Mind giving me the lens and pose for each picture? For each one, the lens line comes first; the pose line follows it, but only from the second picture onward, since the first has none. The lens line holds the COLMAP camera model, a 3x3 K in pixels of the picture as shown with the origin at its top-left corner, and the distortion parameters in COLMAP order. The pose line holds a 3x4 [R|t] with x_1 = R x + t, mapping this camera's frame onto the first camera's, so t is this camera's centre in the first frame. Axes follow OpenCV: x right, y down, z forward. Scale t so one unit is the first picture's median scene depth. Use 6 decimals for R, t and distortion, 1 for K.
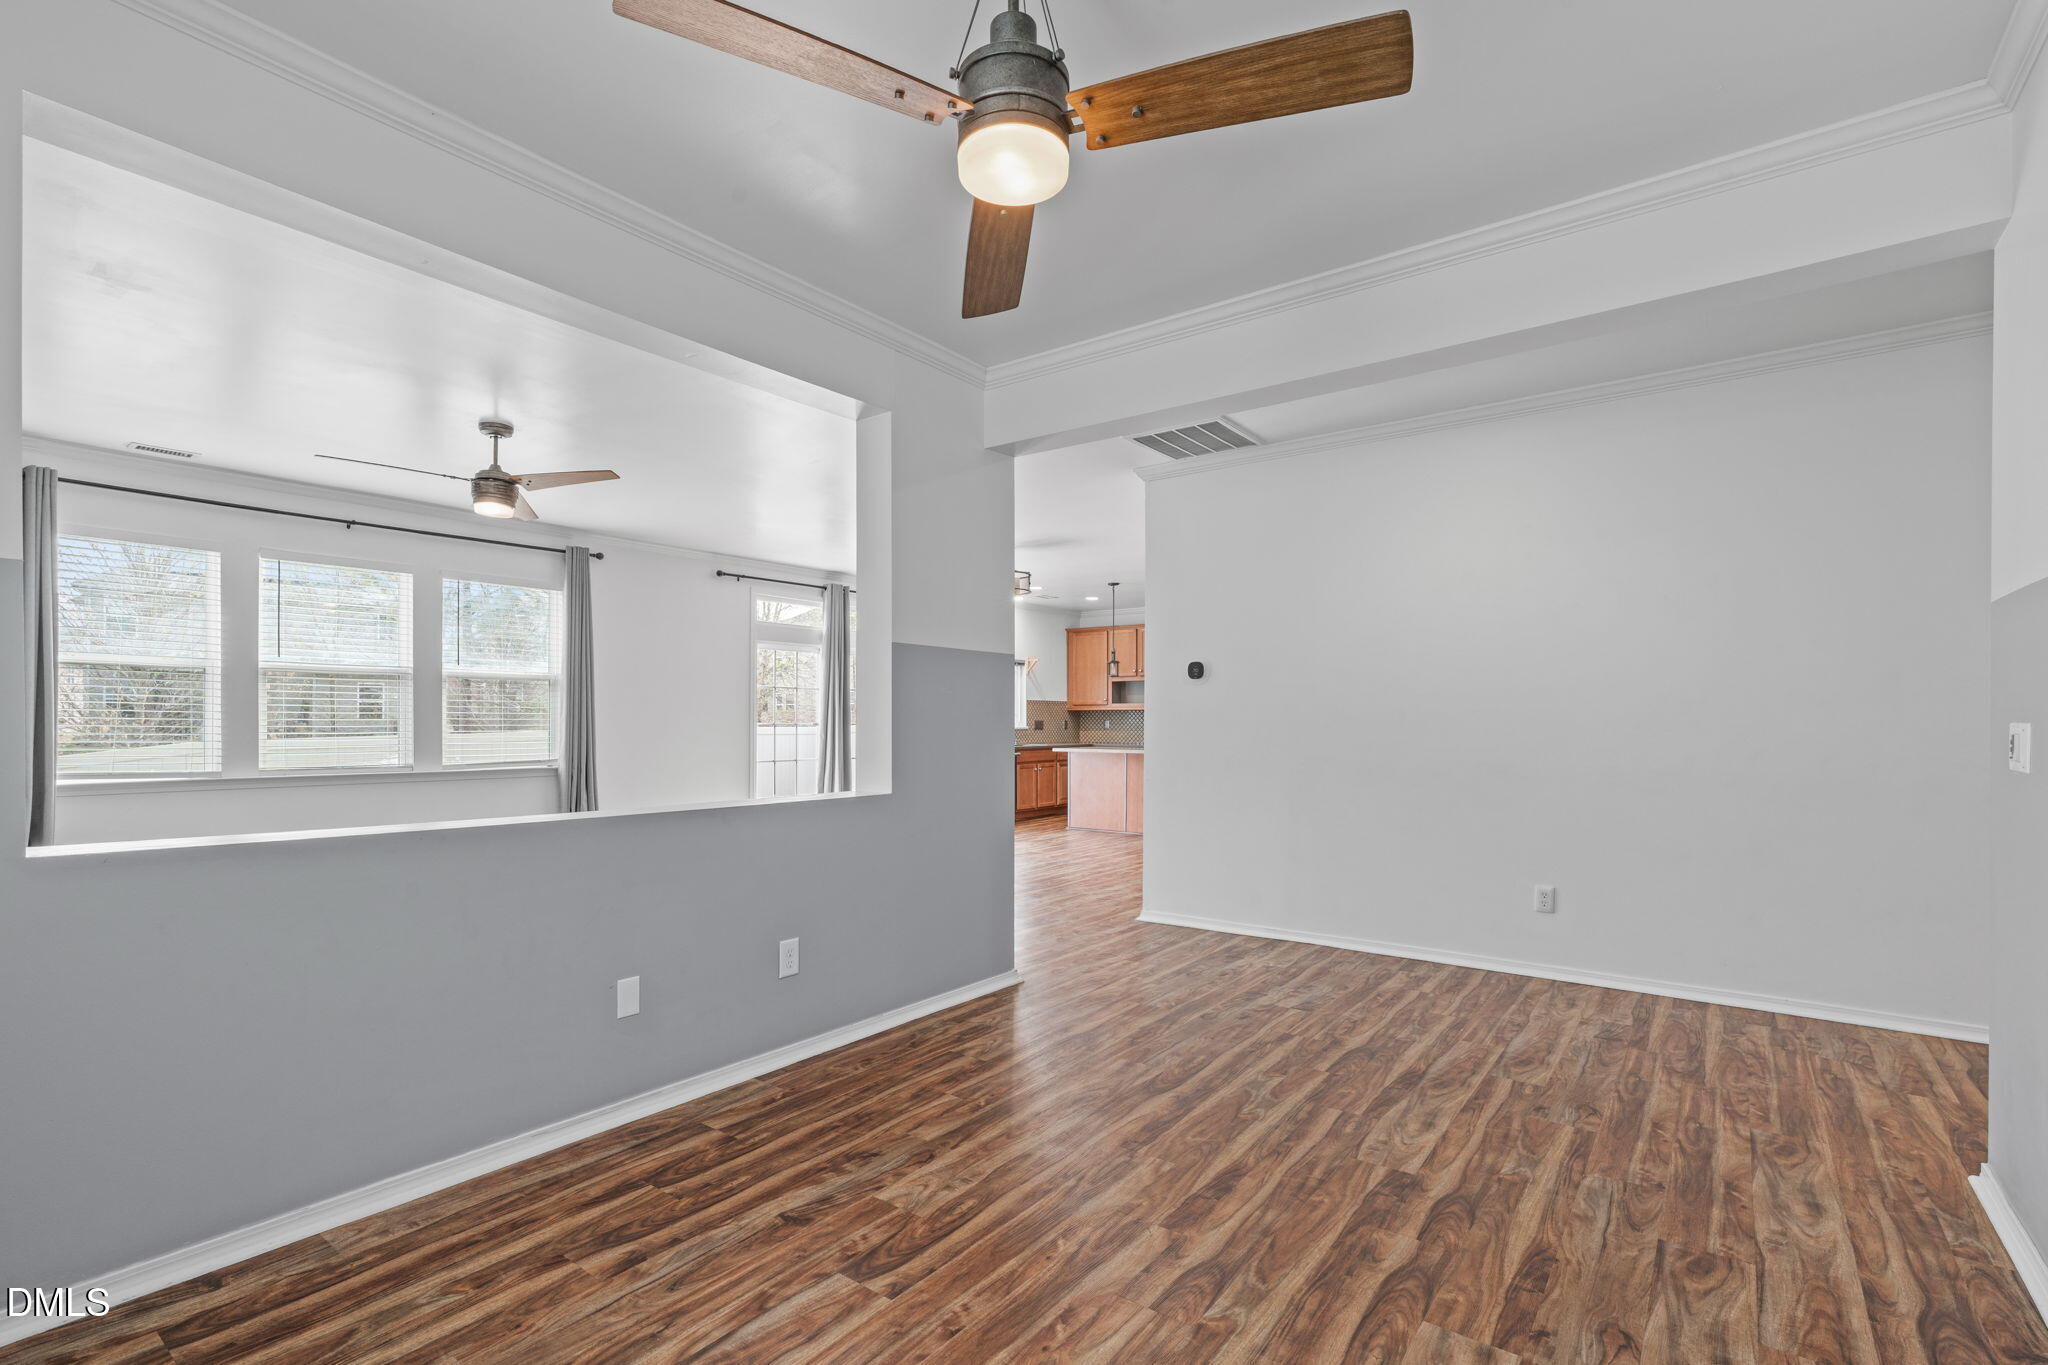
lens RADIAL K [[927.7, 0, 1054.0], [0, 927.7, 718.8], [0, 0, 1]] dist [-0.006605, 0.002194]
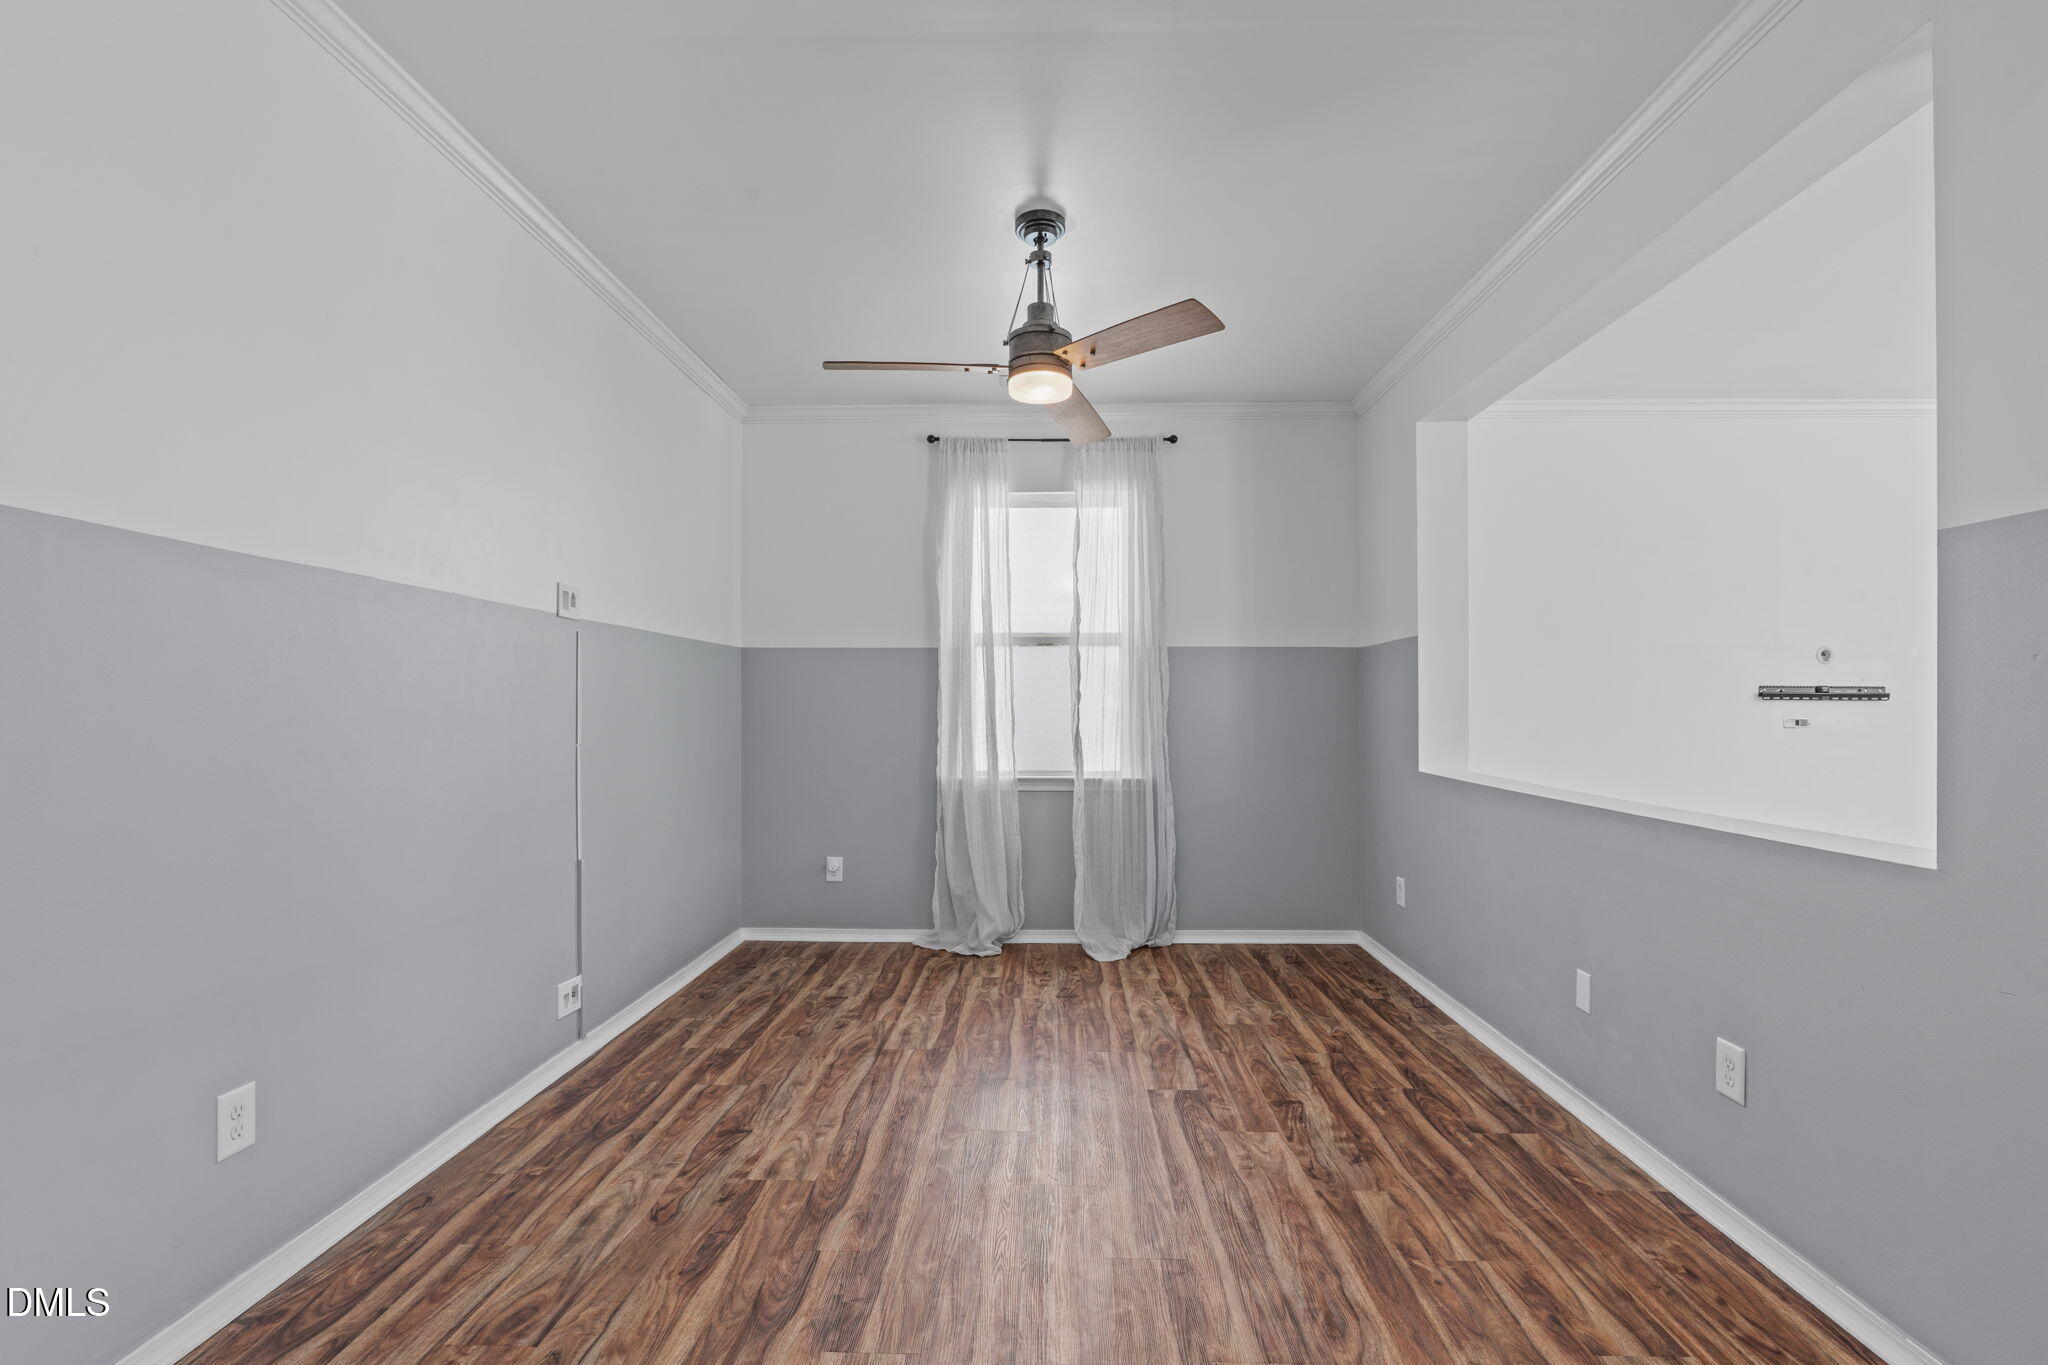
lens RADIAL K [[927.7, 0, 1016.7], [0, 927.7, 701.7], [0, 0, 1]] dist [-0.006605, 0.002194]
pose [[-0.834766, -0.006640, -0.550565, 0.586553], [-0.000800, 0.999941, -0.010848, 0.003577], [0.550604, -0.008615, -0.834722, 1.492266]]
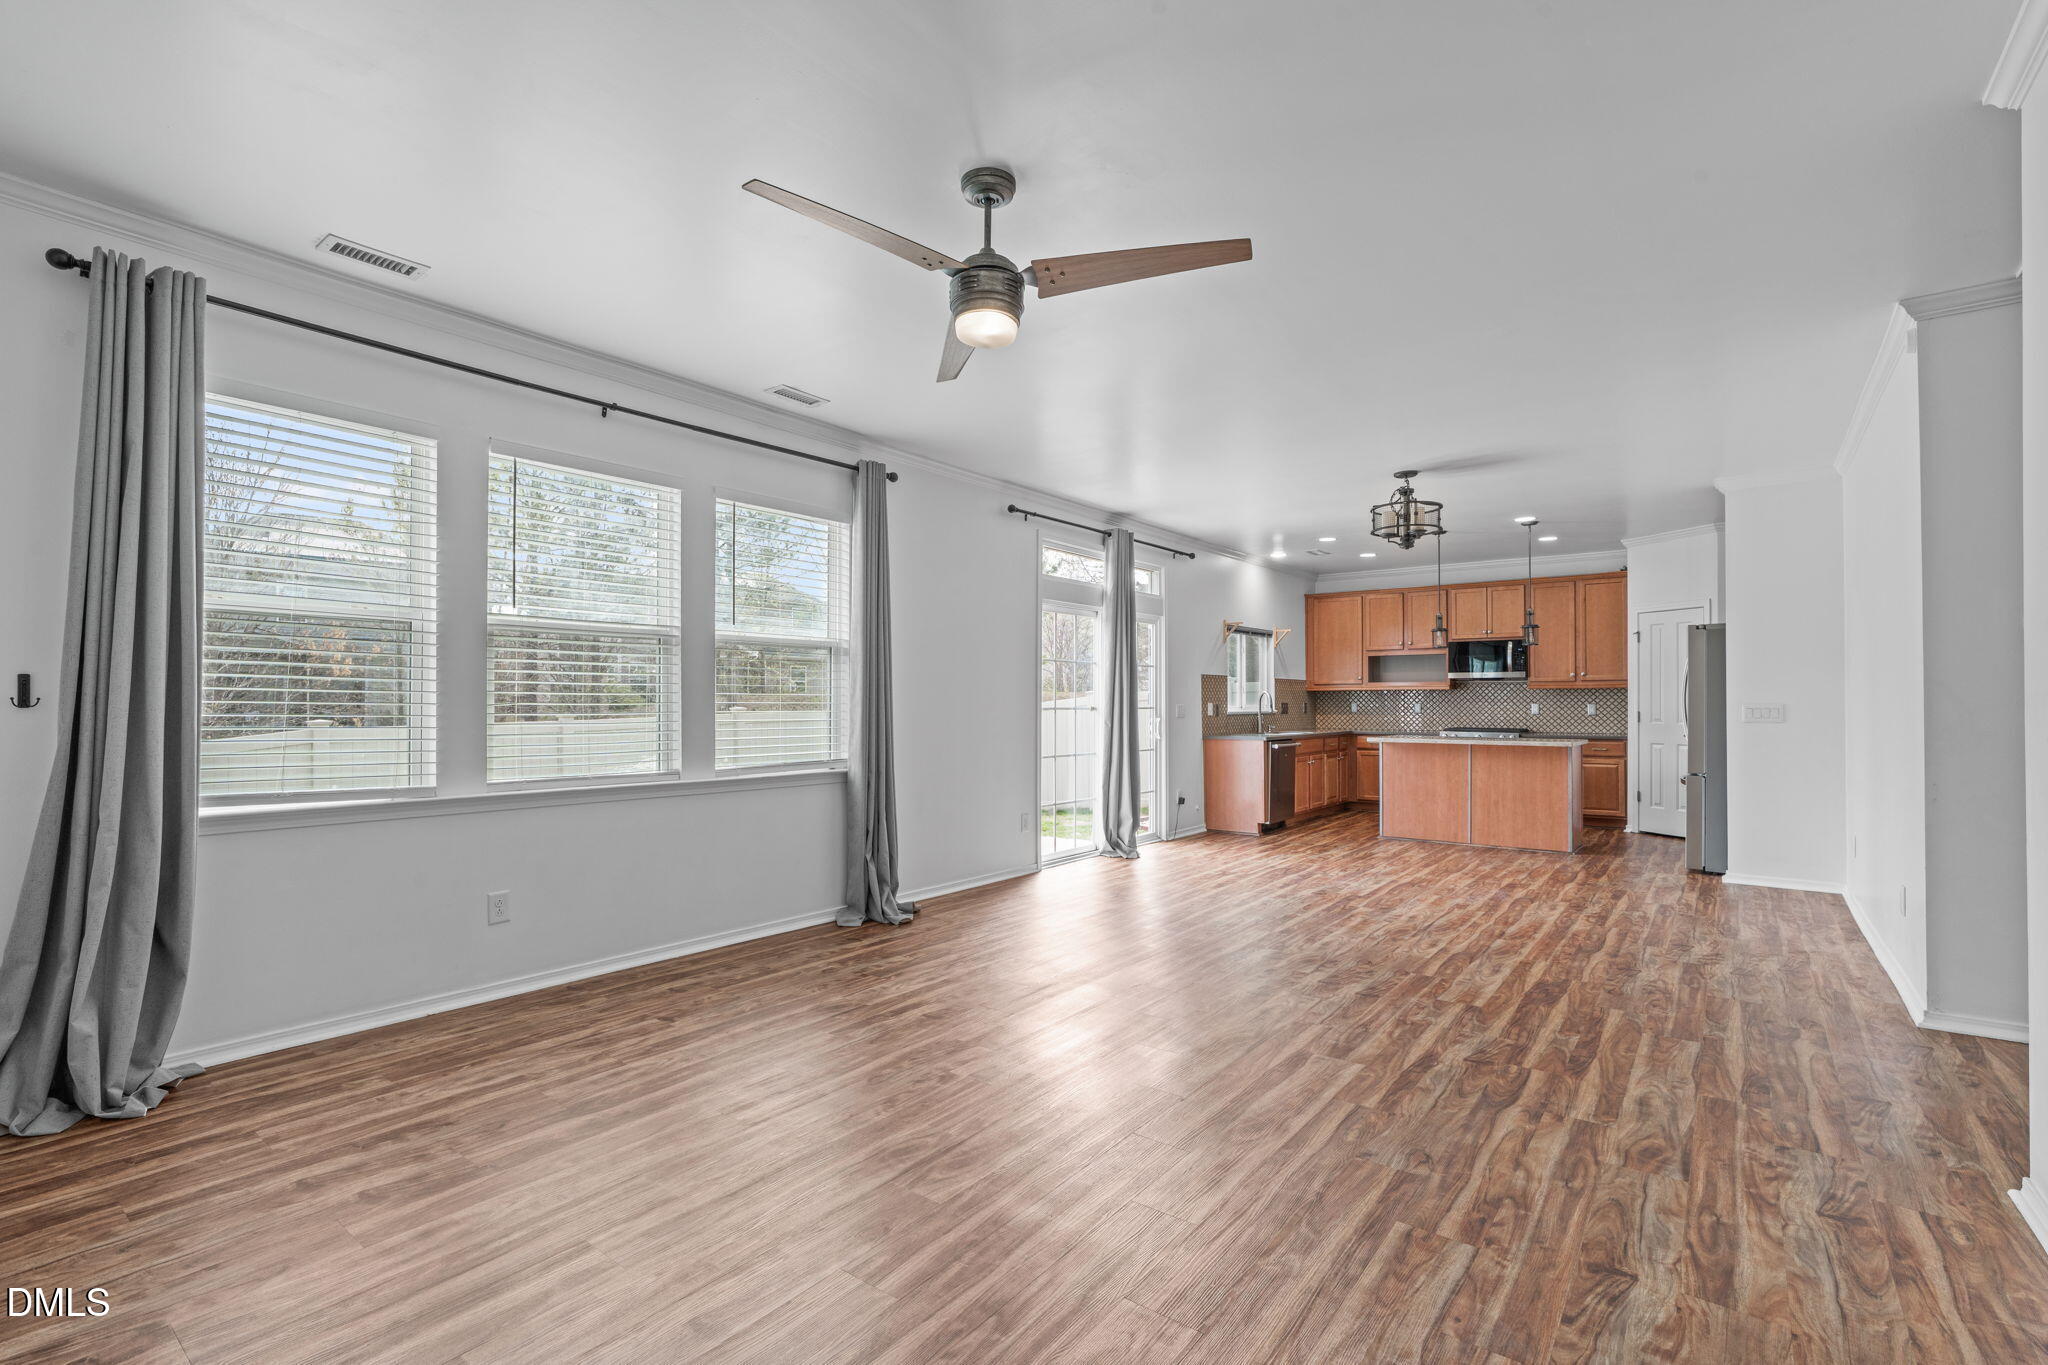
lens RADIAL K [[927.7, 0, 1060.8], [0, 927.7, 692.4], [0, 0, 1]] dist [-0.006605, 0.002194]
pose [[0.999958, -0.004764, -0.007870, -1.009837], [0.004667, 0.999913, -0.012328, 0.005271], [0.007928, 0.012291, 0.999893, 0.796109]]
